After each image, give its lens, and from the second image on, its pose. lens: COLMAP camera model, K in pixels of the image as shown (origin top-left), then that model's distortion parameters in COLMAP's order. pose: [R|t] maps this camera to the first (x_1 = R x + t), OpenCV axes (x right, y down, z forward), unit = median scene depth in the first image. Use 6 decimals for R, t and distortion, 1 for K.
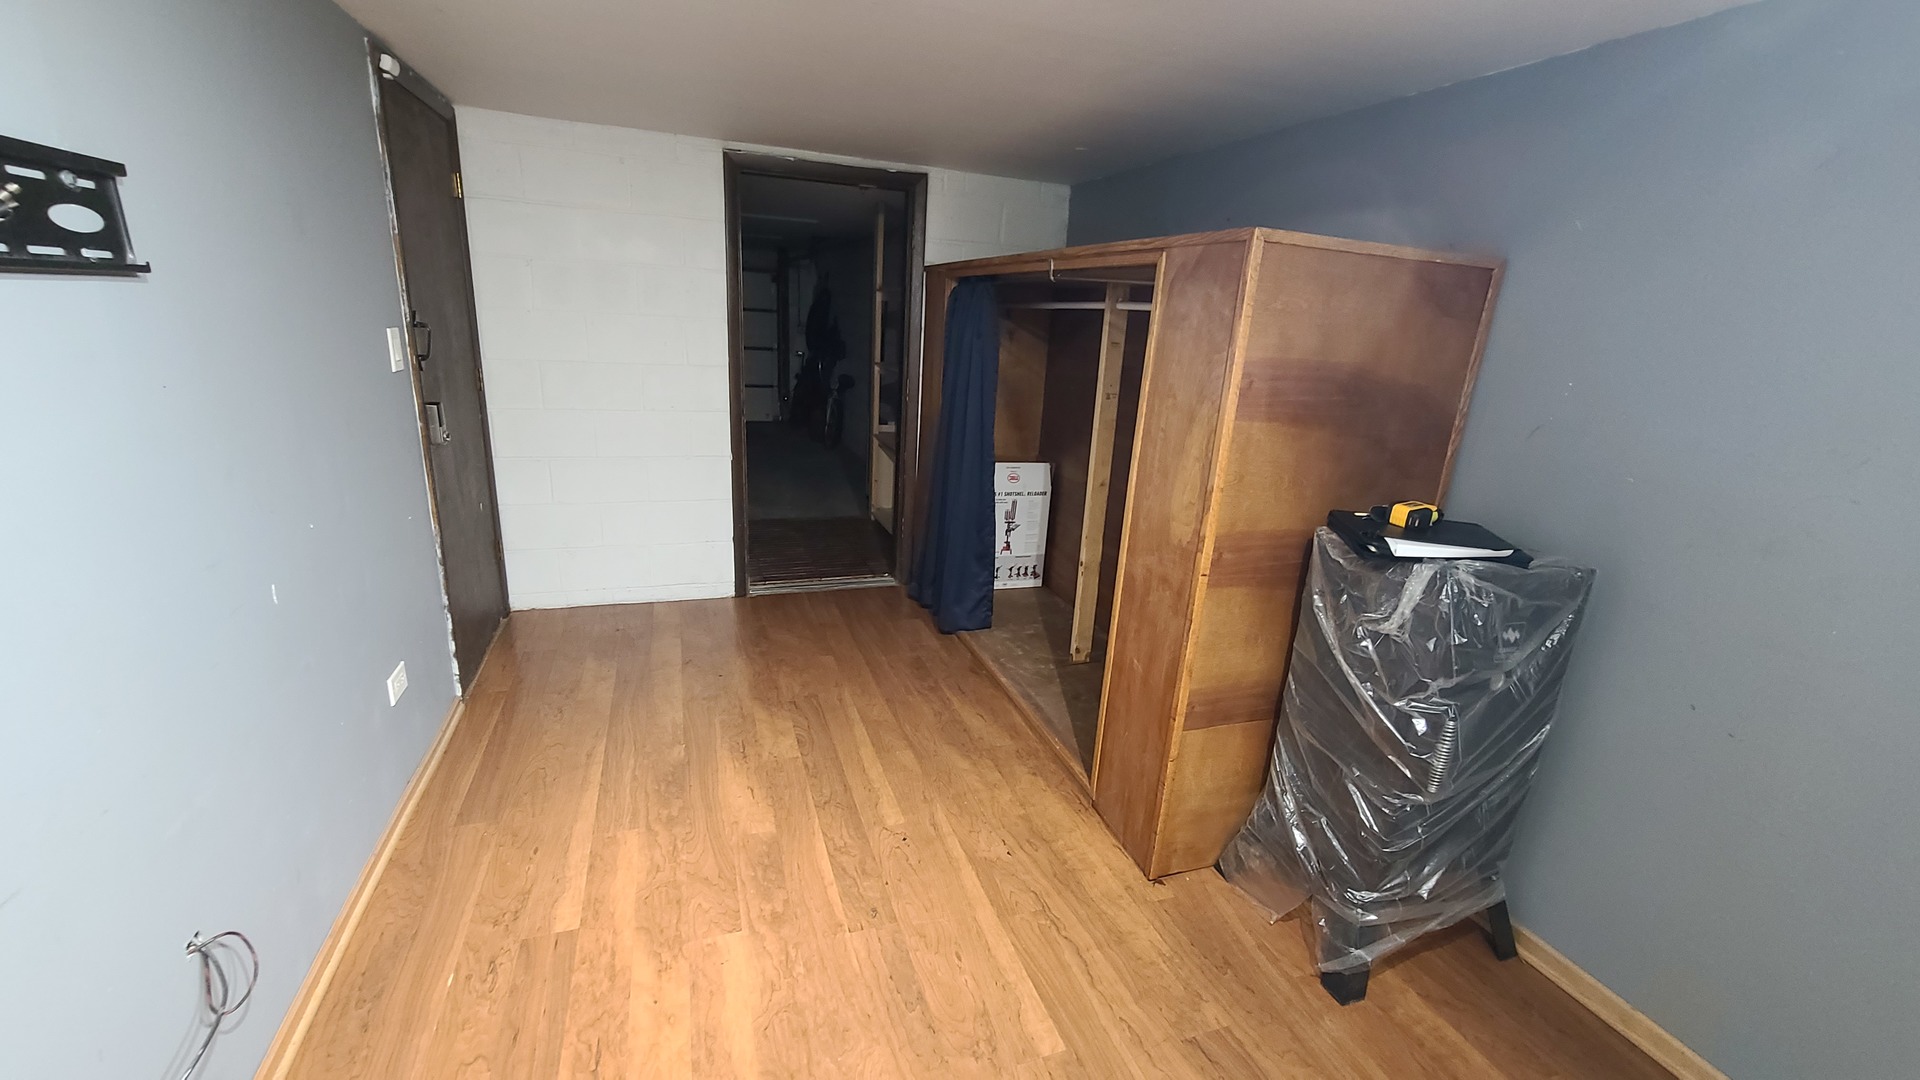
lens RADIAL K [[769.6, 0, 957.5], [0, 769.6, 541.5], [0, 0, 1]] dist [0.002587, 0.000074]
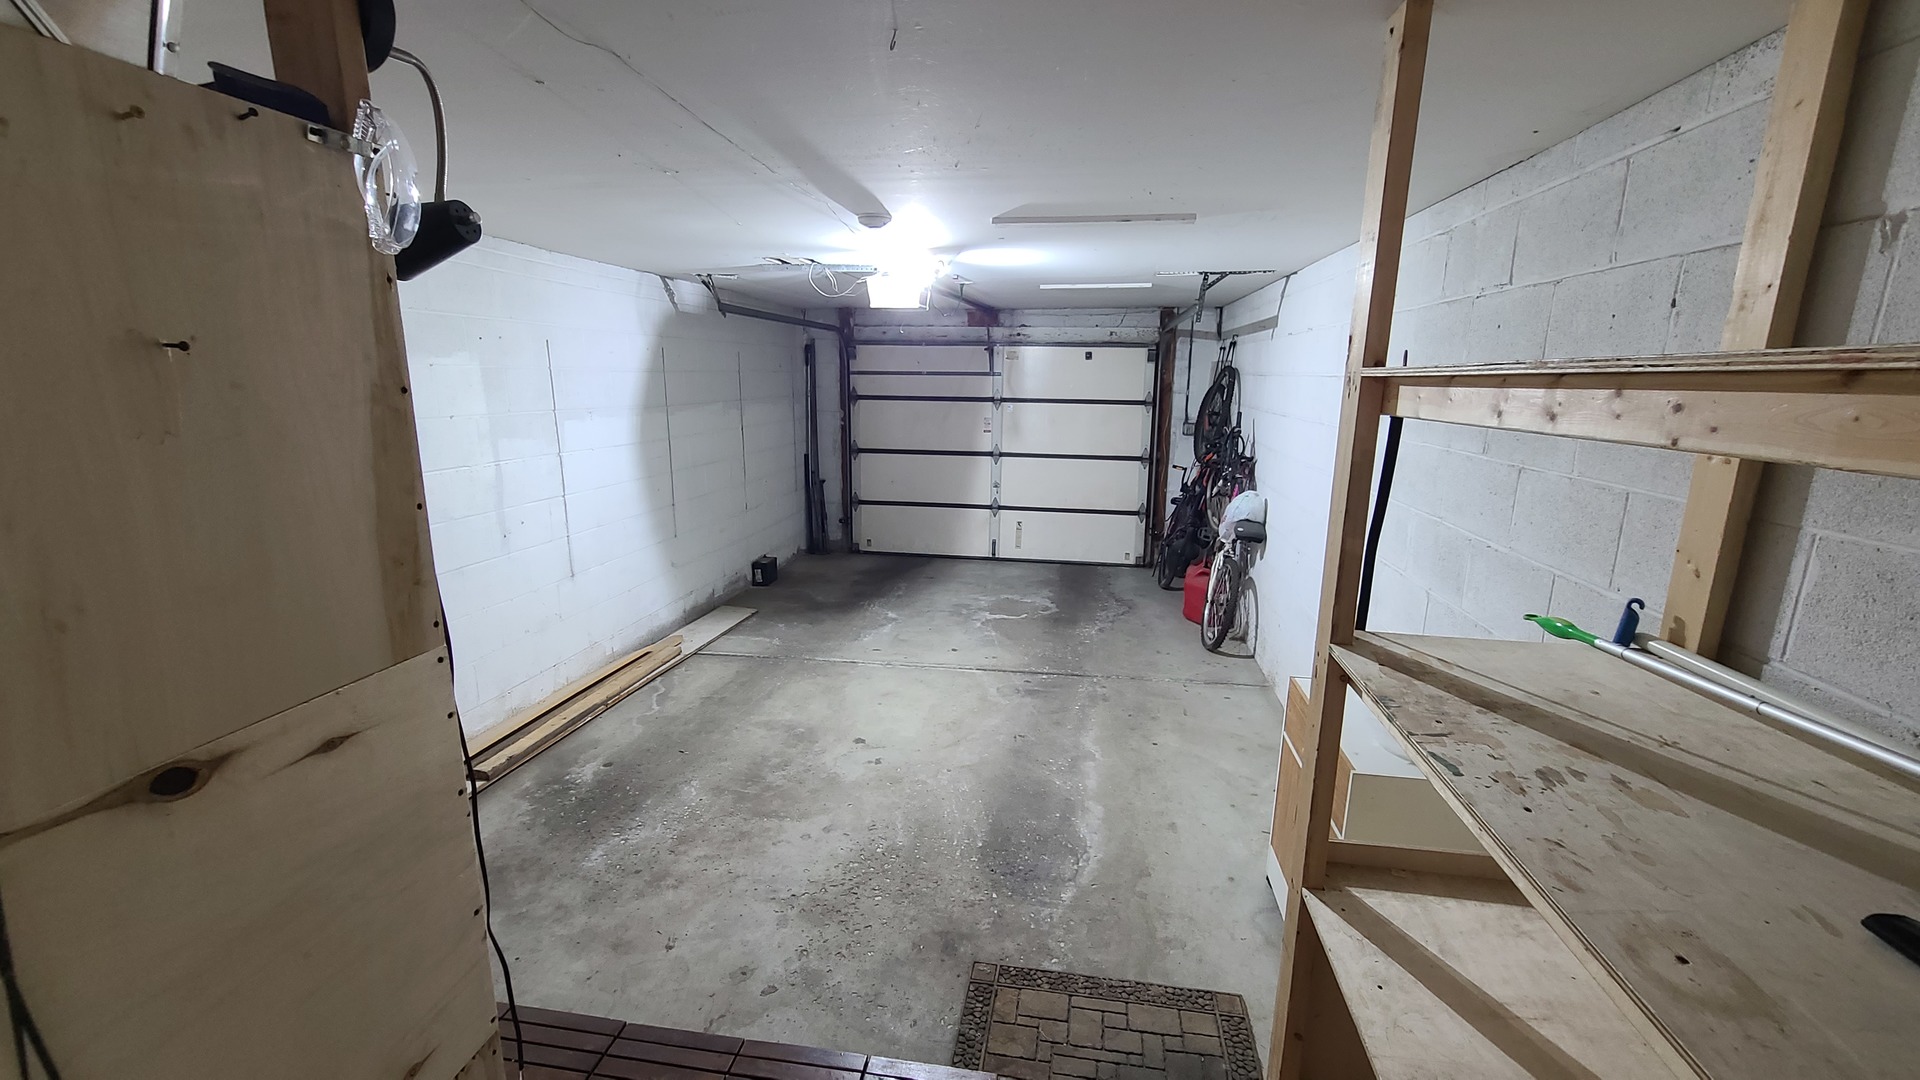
lens RADIAL K [[769.6, 0, 963.8], [0, 769.6, 542.9], [0, 0, 1]] dist [0.002587, 0.000074]
pose [[0.870407, 0.055603, -0.489183, -0.046647], [-0.101169, 0.992598, -0.067188, -0.119432], [0.481826, 0.107971, 0.869589, 0.361730]]
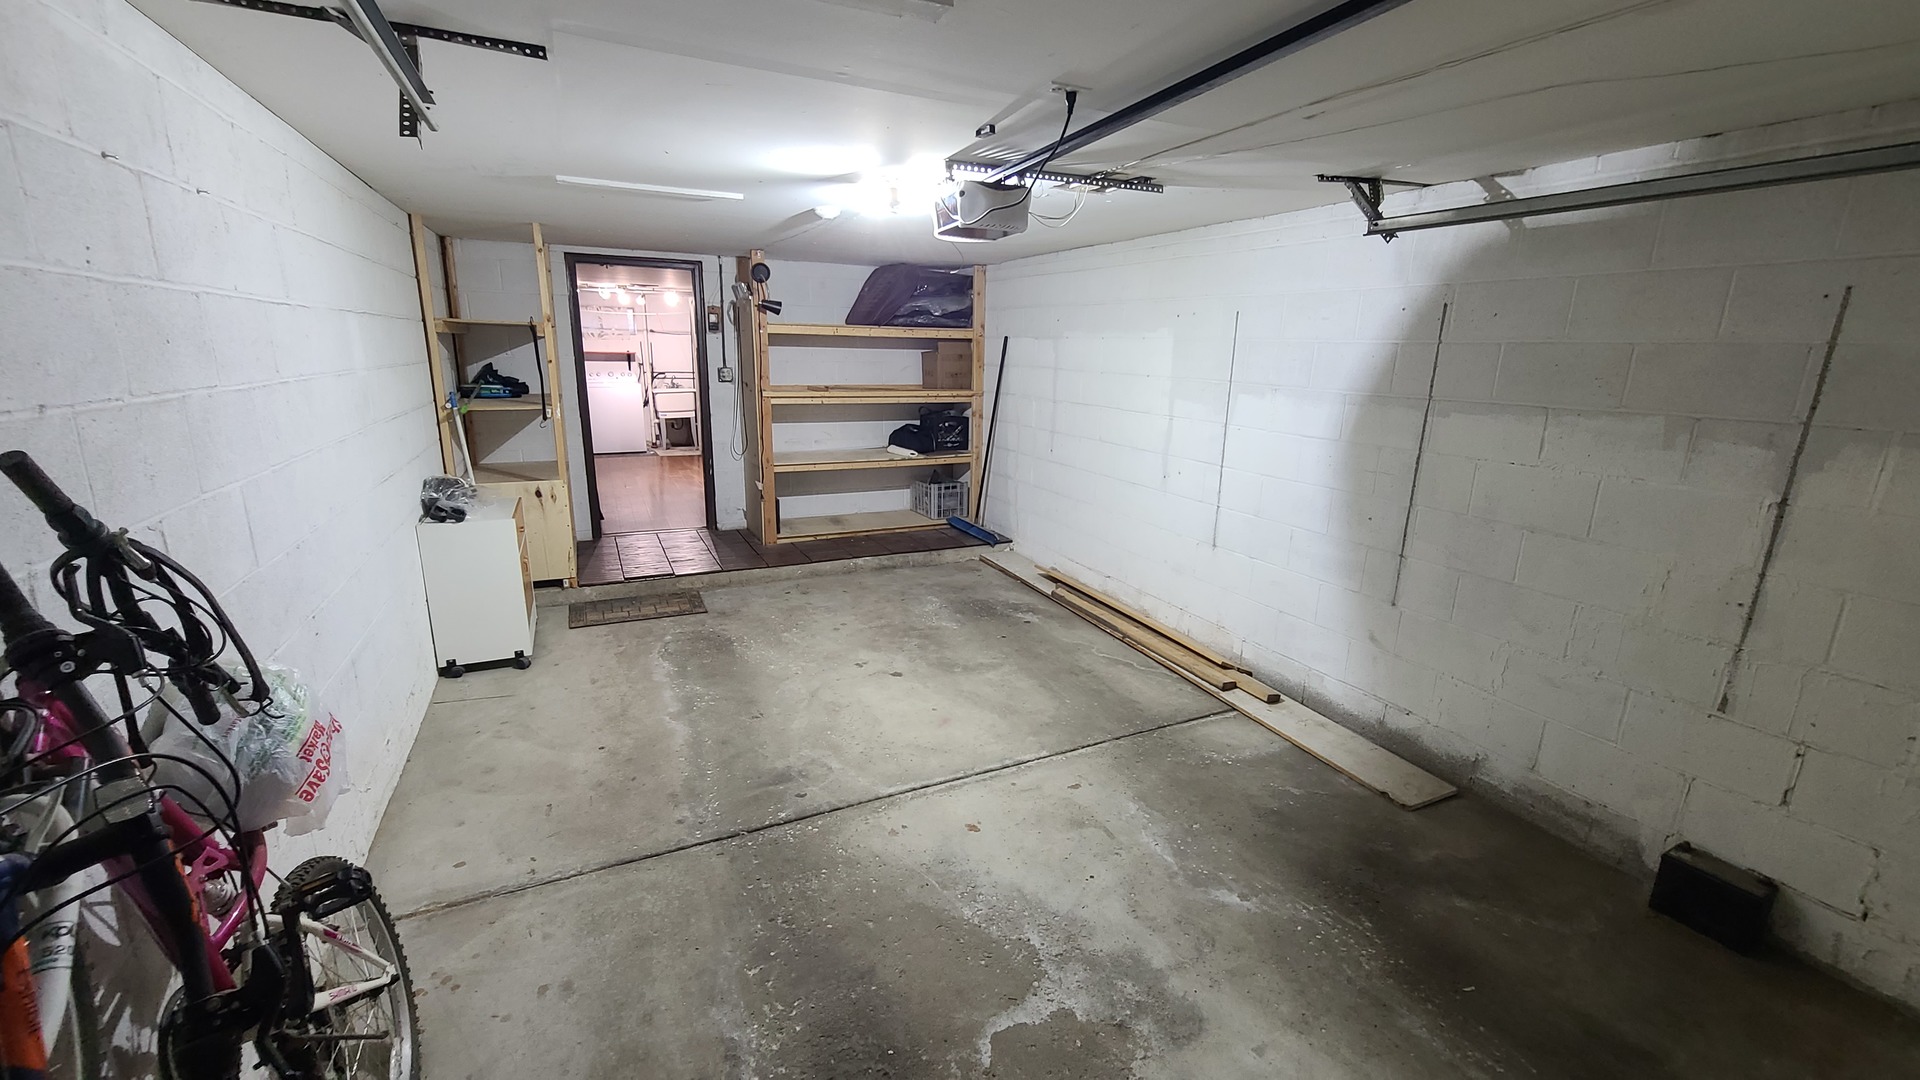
lens RADIAL K [[769.6, 0, 963.9], [0, 769.6, 542.6], [0, 0, 1]] dist [0.002587, 0.000074]
pose [[-0.990737, -0.054786, -0.124253, -0.361294], [-0.110952, 0.854143, 0.508065, -0.420227], [0.078295, 0.517145, -0.852309, 1.330018]]
